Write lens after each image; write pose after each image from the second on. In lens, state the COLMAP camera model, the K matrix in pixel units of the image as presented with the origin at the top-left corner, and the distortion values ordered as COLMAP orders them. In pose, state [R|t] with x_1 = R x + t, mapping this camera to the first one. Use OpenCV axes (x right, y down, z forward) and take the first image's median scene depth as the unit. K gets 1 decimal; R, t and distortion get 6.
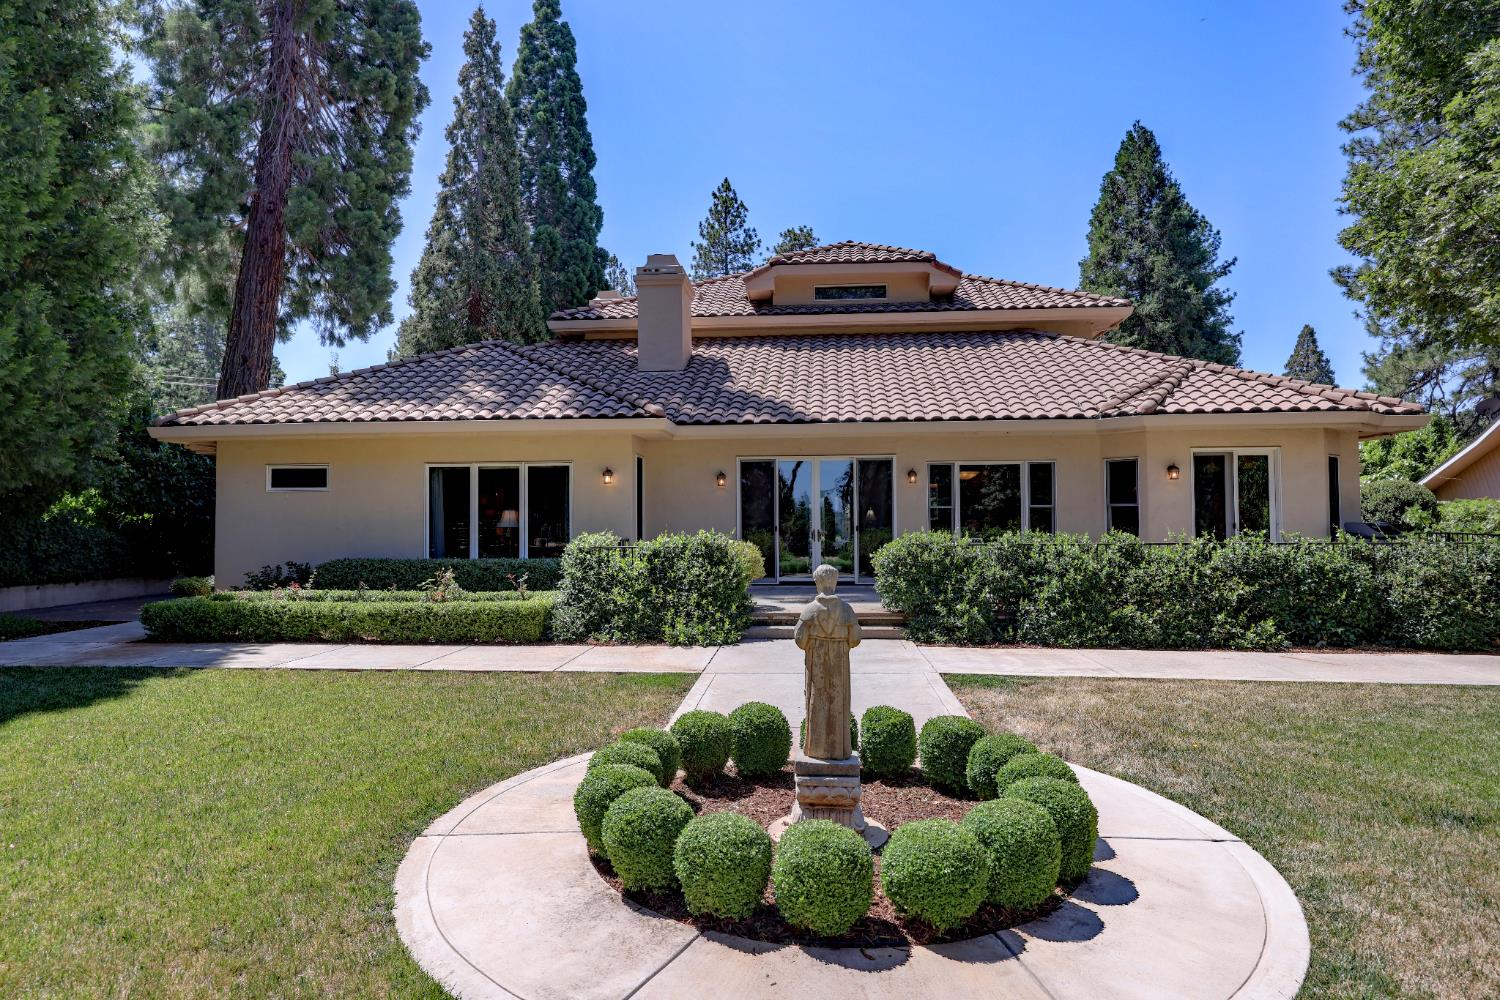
lens RADIAL K [[883.3, 0, 750.0], [0, 883.3, 500.0], [0, 0, 1]] dist [0.000030, 0.002876]
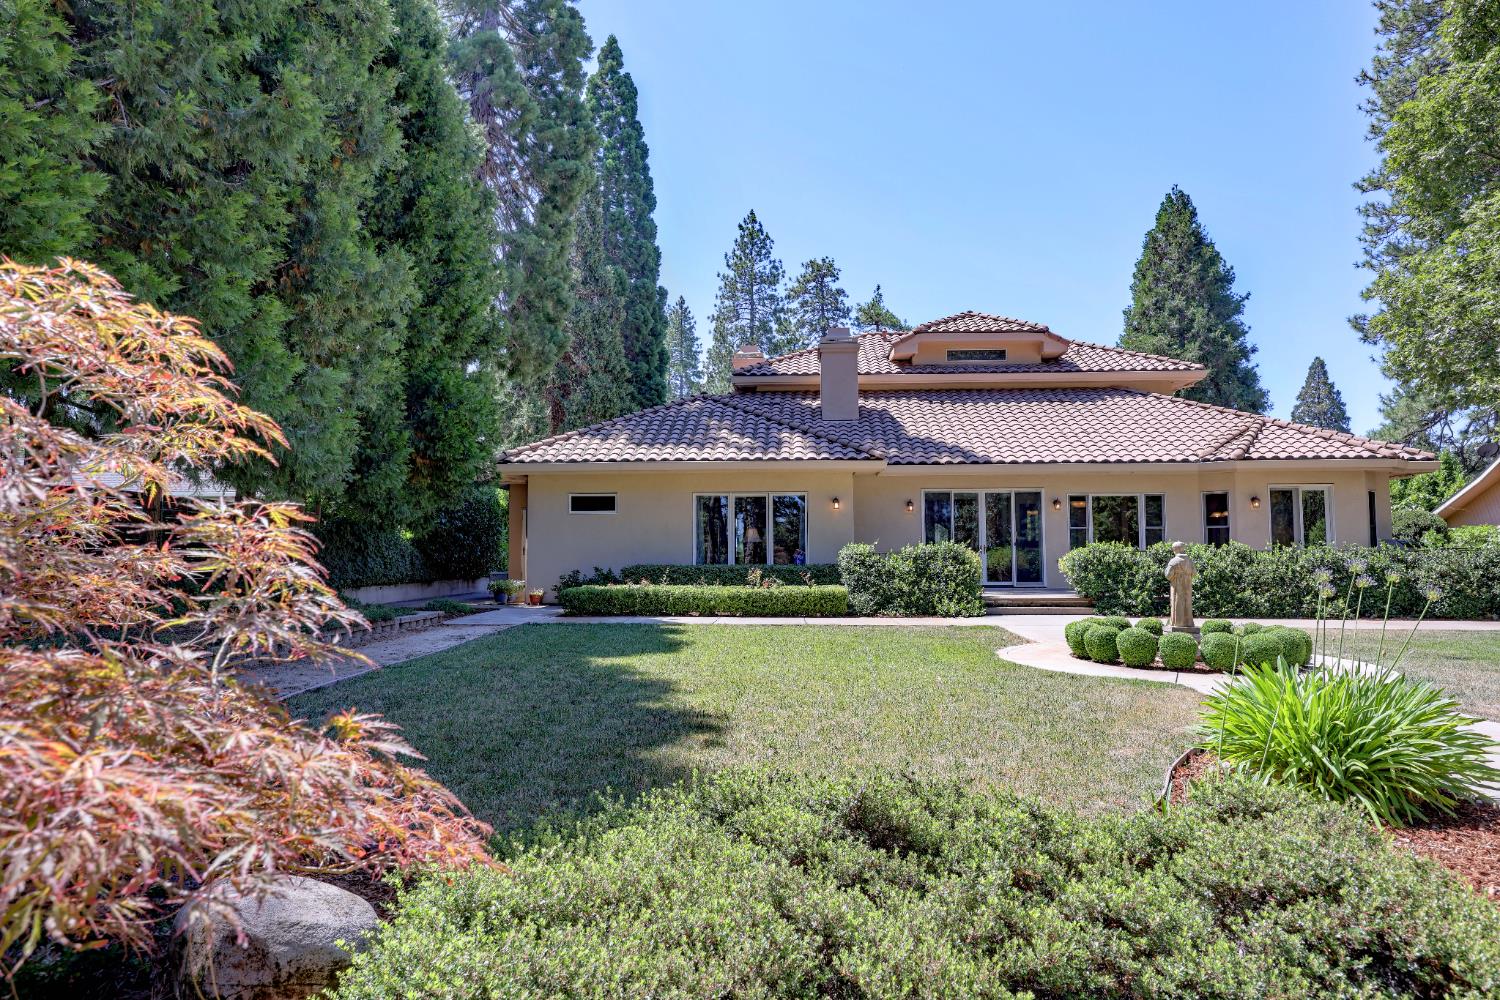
lens RADIAL K [[948.3, 0, 750.0], [0, 948.3, 500.0], [0, 0, 1]] dist [0.001501, -0.000604]
pose [[0.999657, 0.004917, 0.025707, -0.231733], [-0.004066, 0.999445, -0.033049, 0.011235], [-0.025855, 0.032933, 0.999123, -0.300382]]
